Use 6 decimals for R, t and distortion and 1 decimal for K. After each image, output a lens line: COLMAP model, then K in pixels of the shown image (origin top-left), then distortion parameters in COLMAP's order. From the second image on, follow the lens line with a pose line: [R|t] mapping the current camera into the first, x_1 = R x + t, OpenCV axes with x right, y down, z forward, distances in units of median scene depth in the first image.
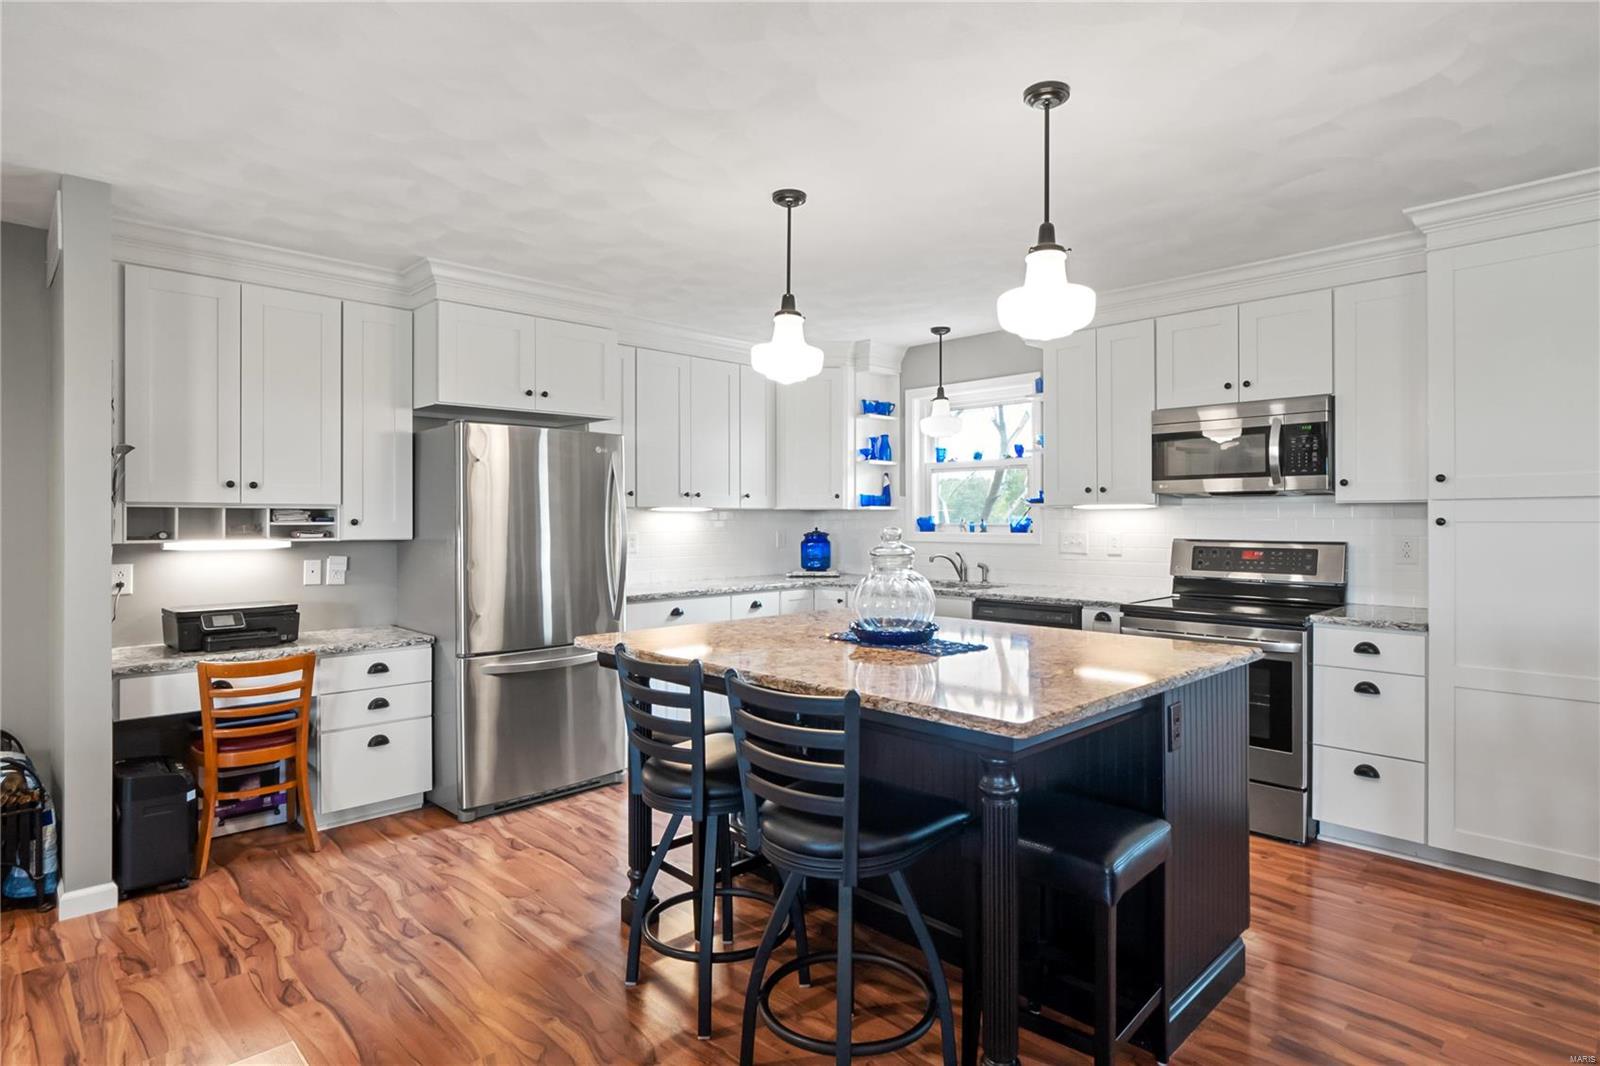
lens RADIAL K [[875.5, 0, 798.9], [0, 875.5, 524.4], [0, 0, 1]] dist [-0.000015, 0.001606]
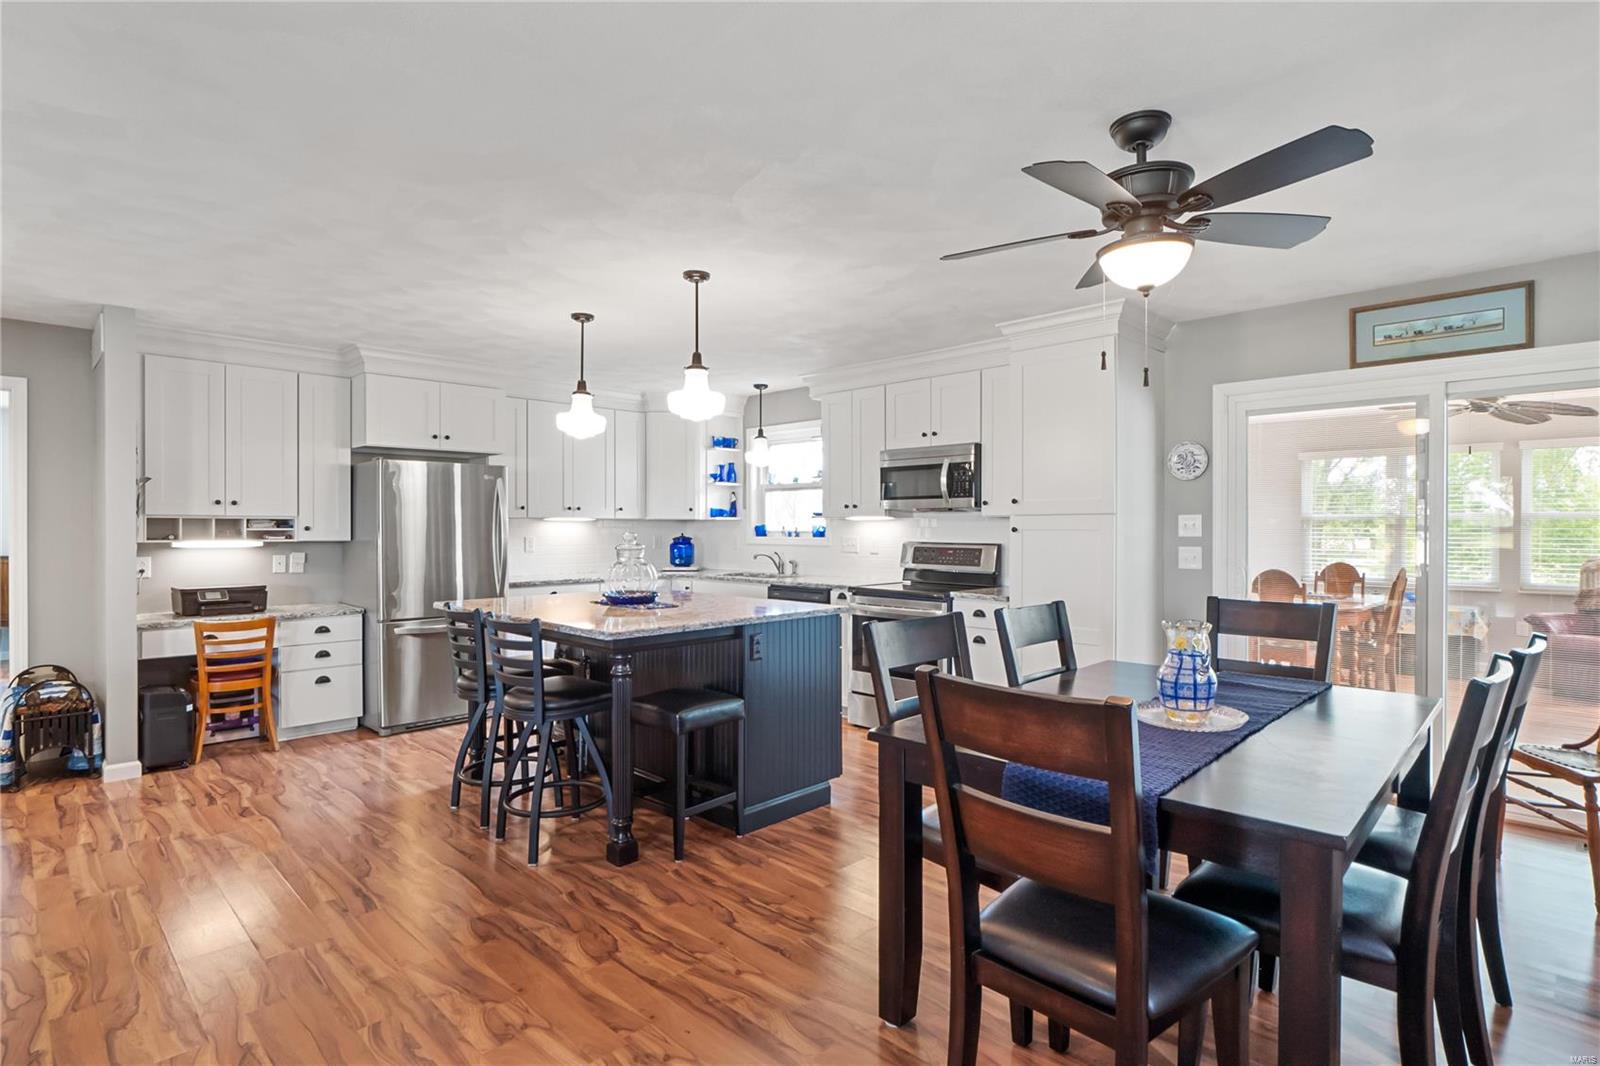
lens RADIAL K [[819.4, 0, 803.1], [0, 819.4, 536.6], [0, 0, 1]] dist [-0.004037, -0.002365]
pose [[0.999786, 0.002002, 0.020593, 0.284432], [-0.002126, 0.999980, 0.005974, 0.001150], [-0.020581, -0.006016, 0.999770, -0.364624]]
